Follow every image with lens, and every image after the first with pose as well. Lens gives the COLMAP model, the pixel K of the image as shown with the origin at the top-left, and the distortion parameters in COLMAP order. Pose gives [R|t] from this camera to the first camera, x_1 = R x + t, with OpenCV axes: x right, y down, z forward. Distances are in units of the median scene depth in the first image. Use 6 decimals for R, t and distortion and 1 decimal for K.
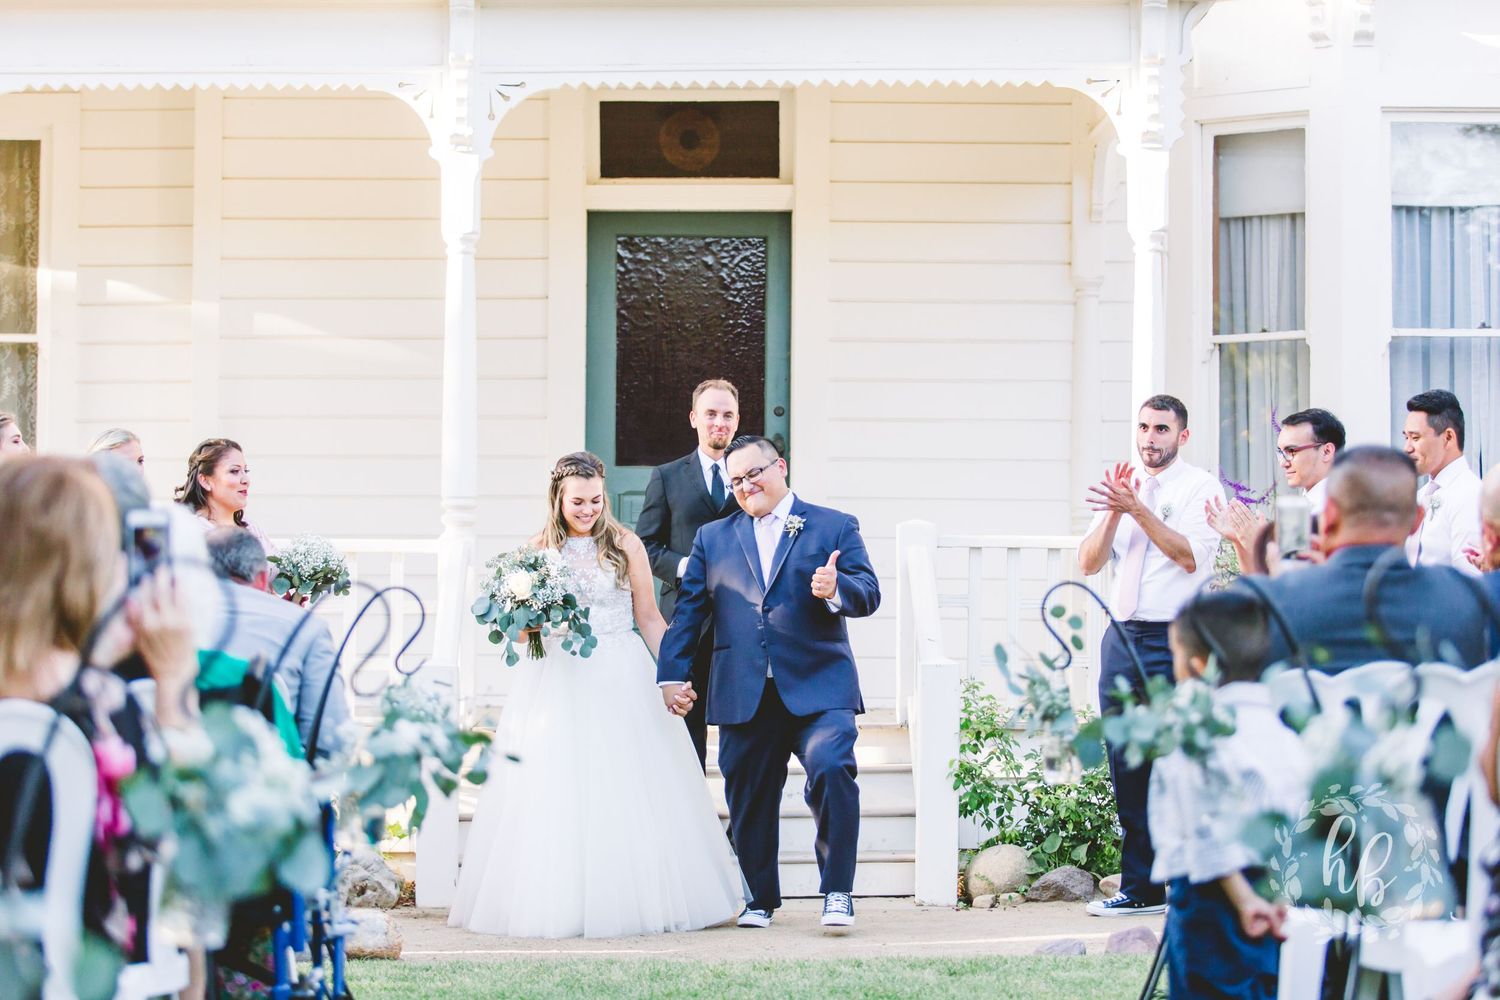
lens RADIAL K [[3867.1, 0, 750.0], [0, 3867.1, 500.0], [0, 0, 1]] dist [-0.060063, 0.141356]
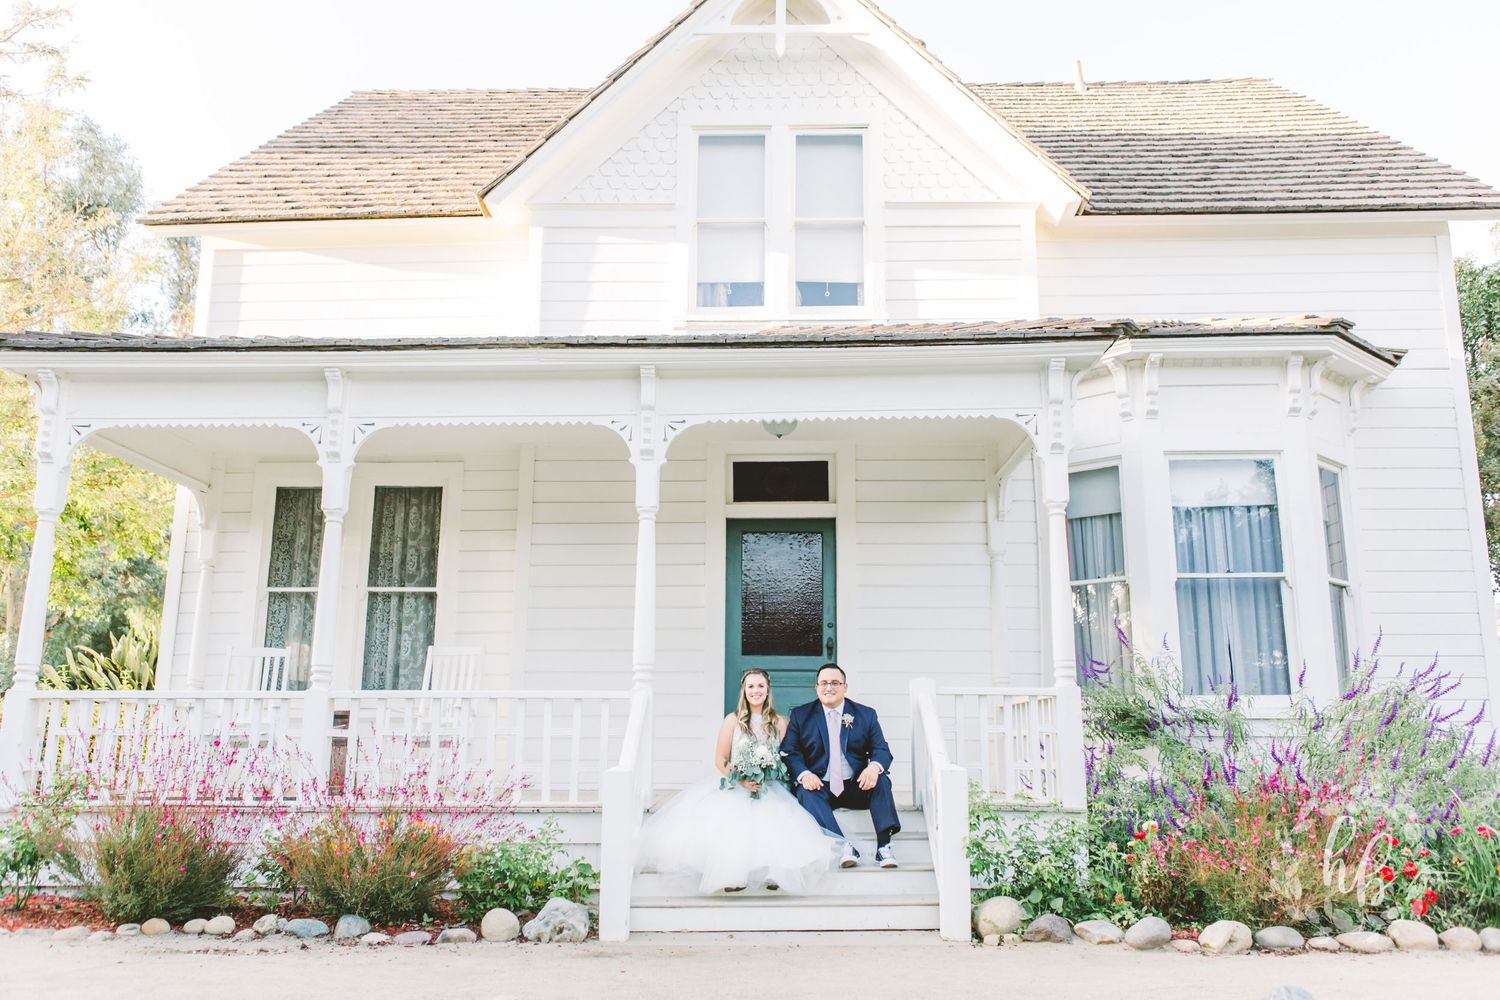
lens RADIAL K [[1212.4, 0, 750.0], [0, 1212.4, 500.0], [0, 0, 1]] dist [0.001885, 0.001802]
pose [[0.999306, -0.008199, -0.036339, -0.010317], [0.002060, 0.986146, -0.165866, 0.015714], [0.037195, 0.165676, 0.985479, 0.473569]]
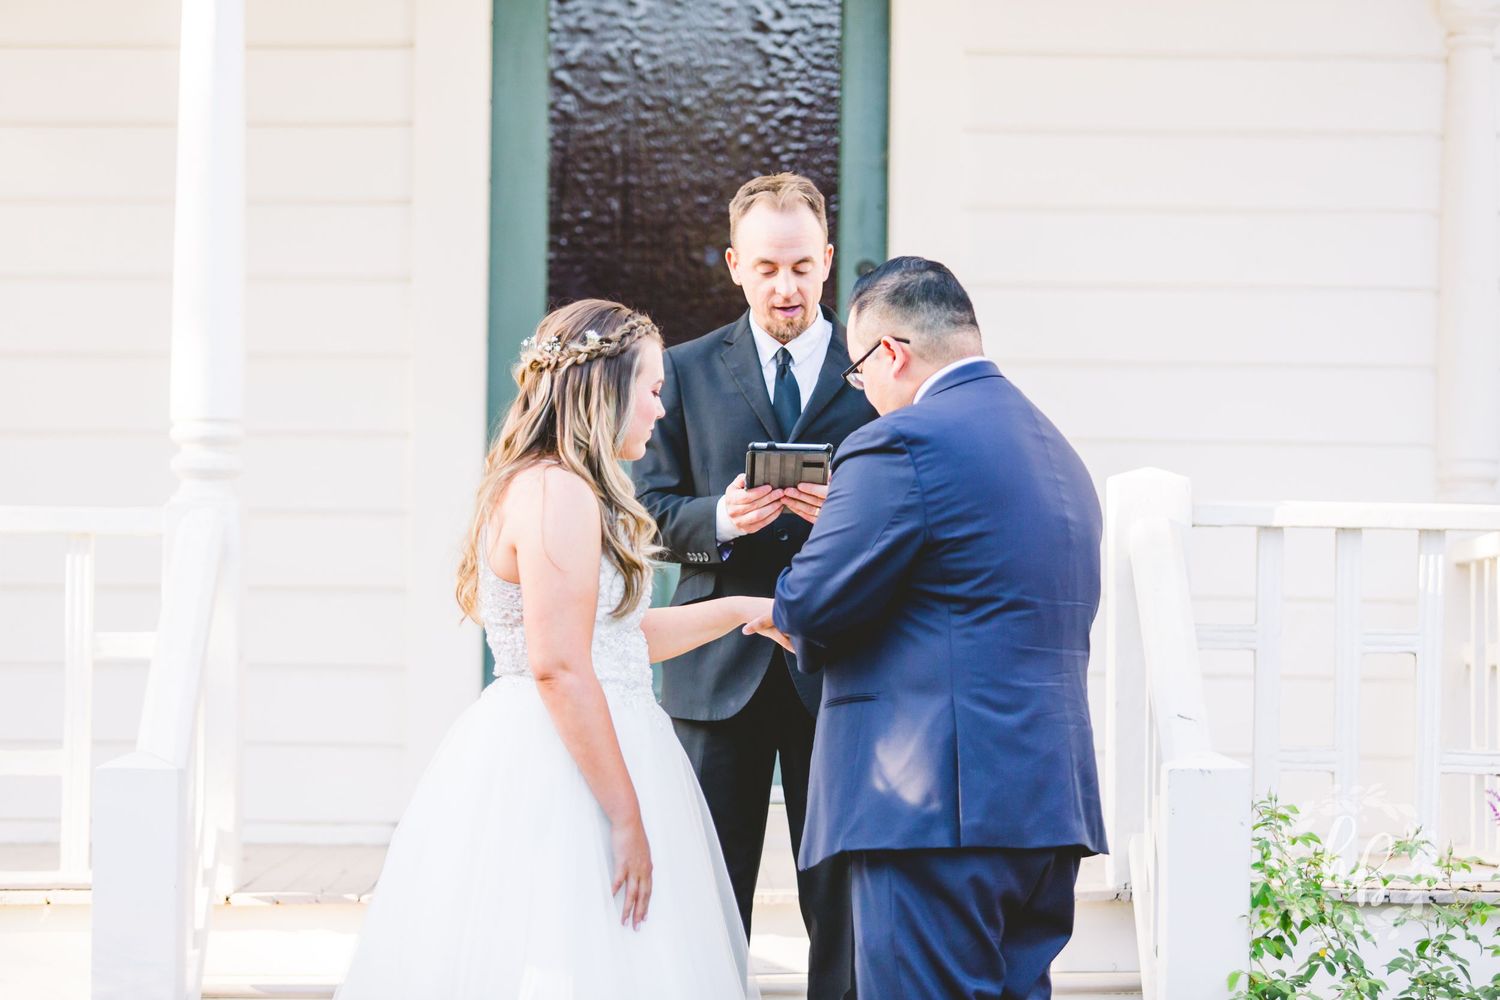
lens RADIAL K [[5640.4, 0, 750.0], [0, 5640.4, 500.0], [0, 0, 1]] dist [-0.147017, -1.503135]
pose [[0.999917, 0.003660, -0.012387, 0.001710], [-0.003702, 0.999987, -0.003424, 0.011337], [0.012375, 0.003470, 0.999917, 0.287854]]
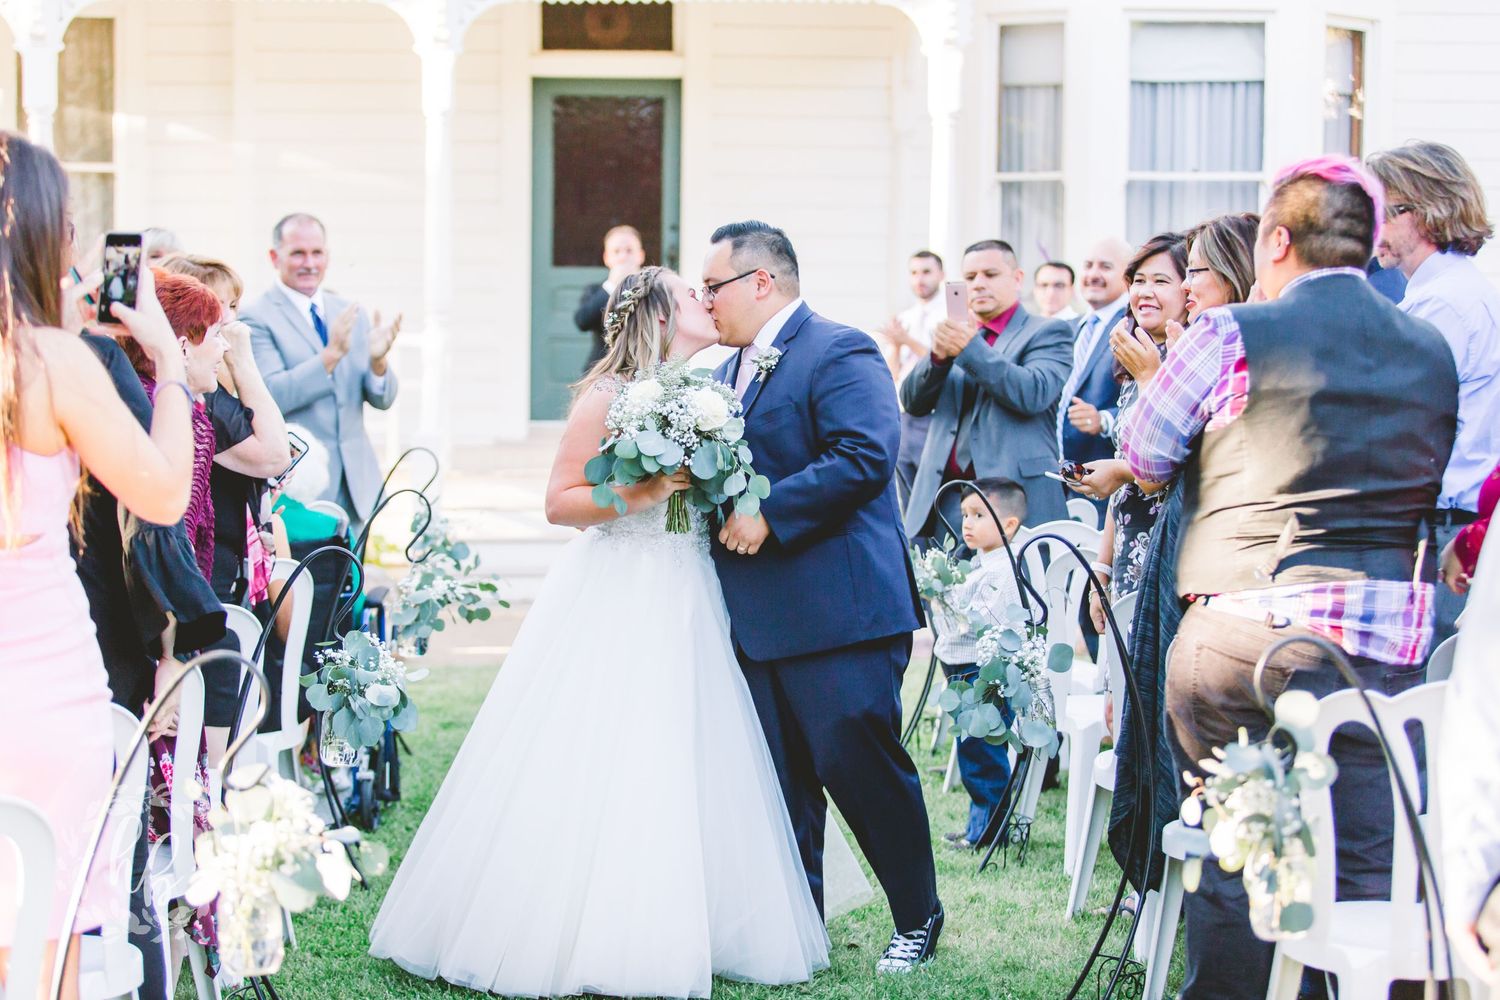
lens RADIAL K [[2882.3, 0, 750.0], [0, 2882.3, 500.0], [0, 0, 1]] dist [0.213943, 0.014301]
pose [[0.999352, 0.008739, 0.034907, -0.000046], [-0.011356, 0.997082, 0.075488, -0.005618], [-0.034145, -0.075835, 0.996536, -0.017507]]
